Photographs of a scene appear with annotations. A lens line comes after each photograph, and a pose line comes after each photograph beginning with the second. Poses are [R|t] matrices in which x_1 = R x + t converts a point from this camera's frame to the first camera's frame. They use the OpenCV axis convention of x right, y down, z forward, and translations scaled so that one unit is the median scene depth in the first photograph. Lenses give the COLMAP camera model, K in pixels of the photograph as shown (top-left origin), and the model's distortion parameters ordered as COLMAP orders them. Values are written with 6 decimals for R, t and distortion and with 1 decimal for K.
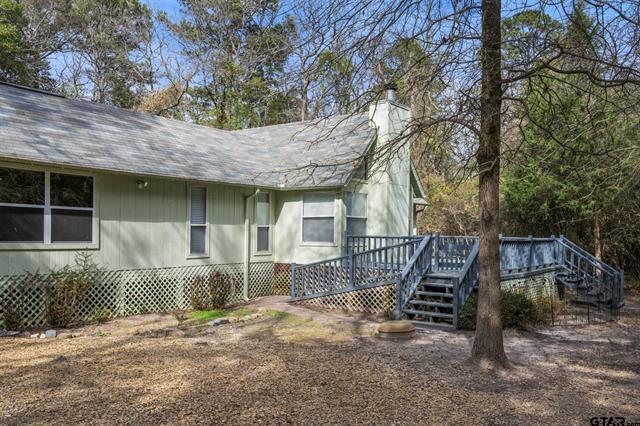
lens RADIAL K [[531.1, 0, 322.8], [0, 531.1, 249.2], [0, 0, 1]] dist [0.003614, 0.002714]
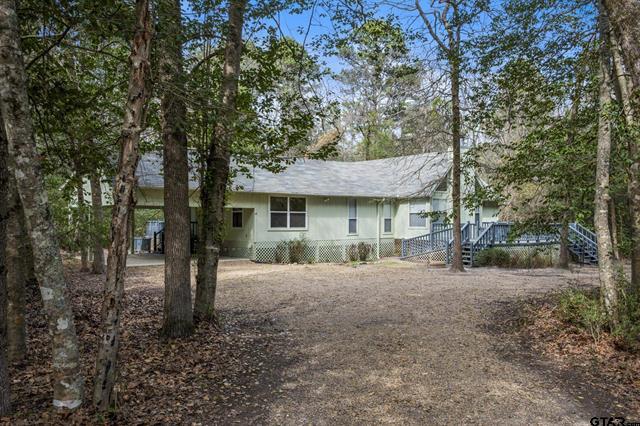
lens RADIAL K [[550.0, 0, 320.5], [0, 550.0, 214.3], [0, 0, 1]] dist [-0.003760, -0.000110]
pose [[0.957942, -0.013816, -0.286630, 0.235037], [0.003135, 0.999285, -0.037687, 0.015511], [0.286946, 0.035203, 0.957300, -0.983405]]
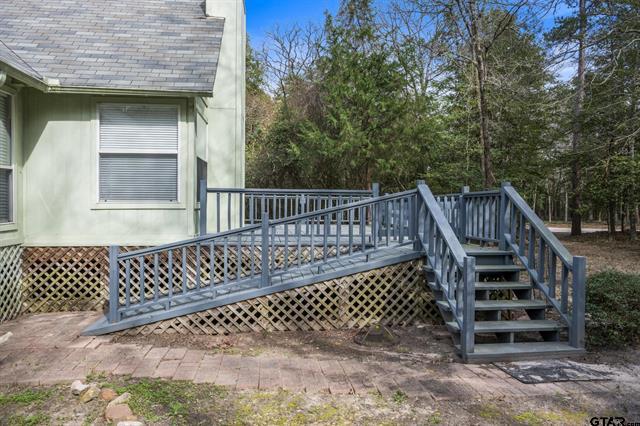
lens RADIAL K [[427.6, 0, 318.2], [0, 427.6, 212.8], [0, 0, 1]] dist [-0.011963, 0.002743]
pose [[0.731993, -0.012311, 0.681201, -0.184919], [0.023061, 0.999712, -0.006714, 0.004740], [-0.680922, 0.020624, 0.732065, 0.644349]]
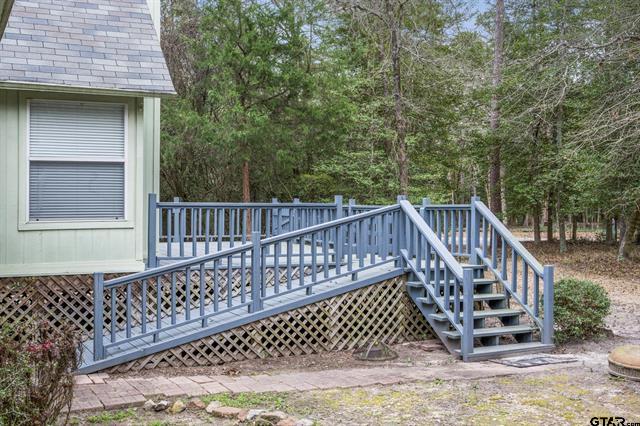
lens RADIAL K [[754.2, 0, 322.3], [0, 754.2, 213.9], [0, 0, 1]] dist [-0.012612, 0.000000]
pose [[0.462281, -0.015197, 0.886603, -0.507719], [0.036160, 0.999345, -0.001725, -0.011798], [-0.885996, 0.032857, 0.462527, 0.613788]]
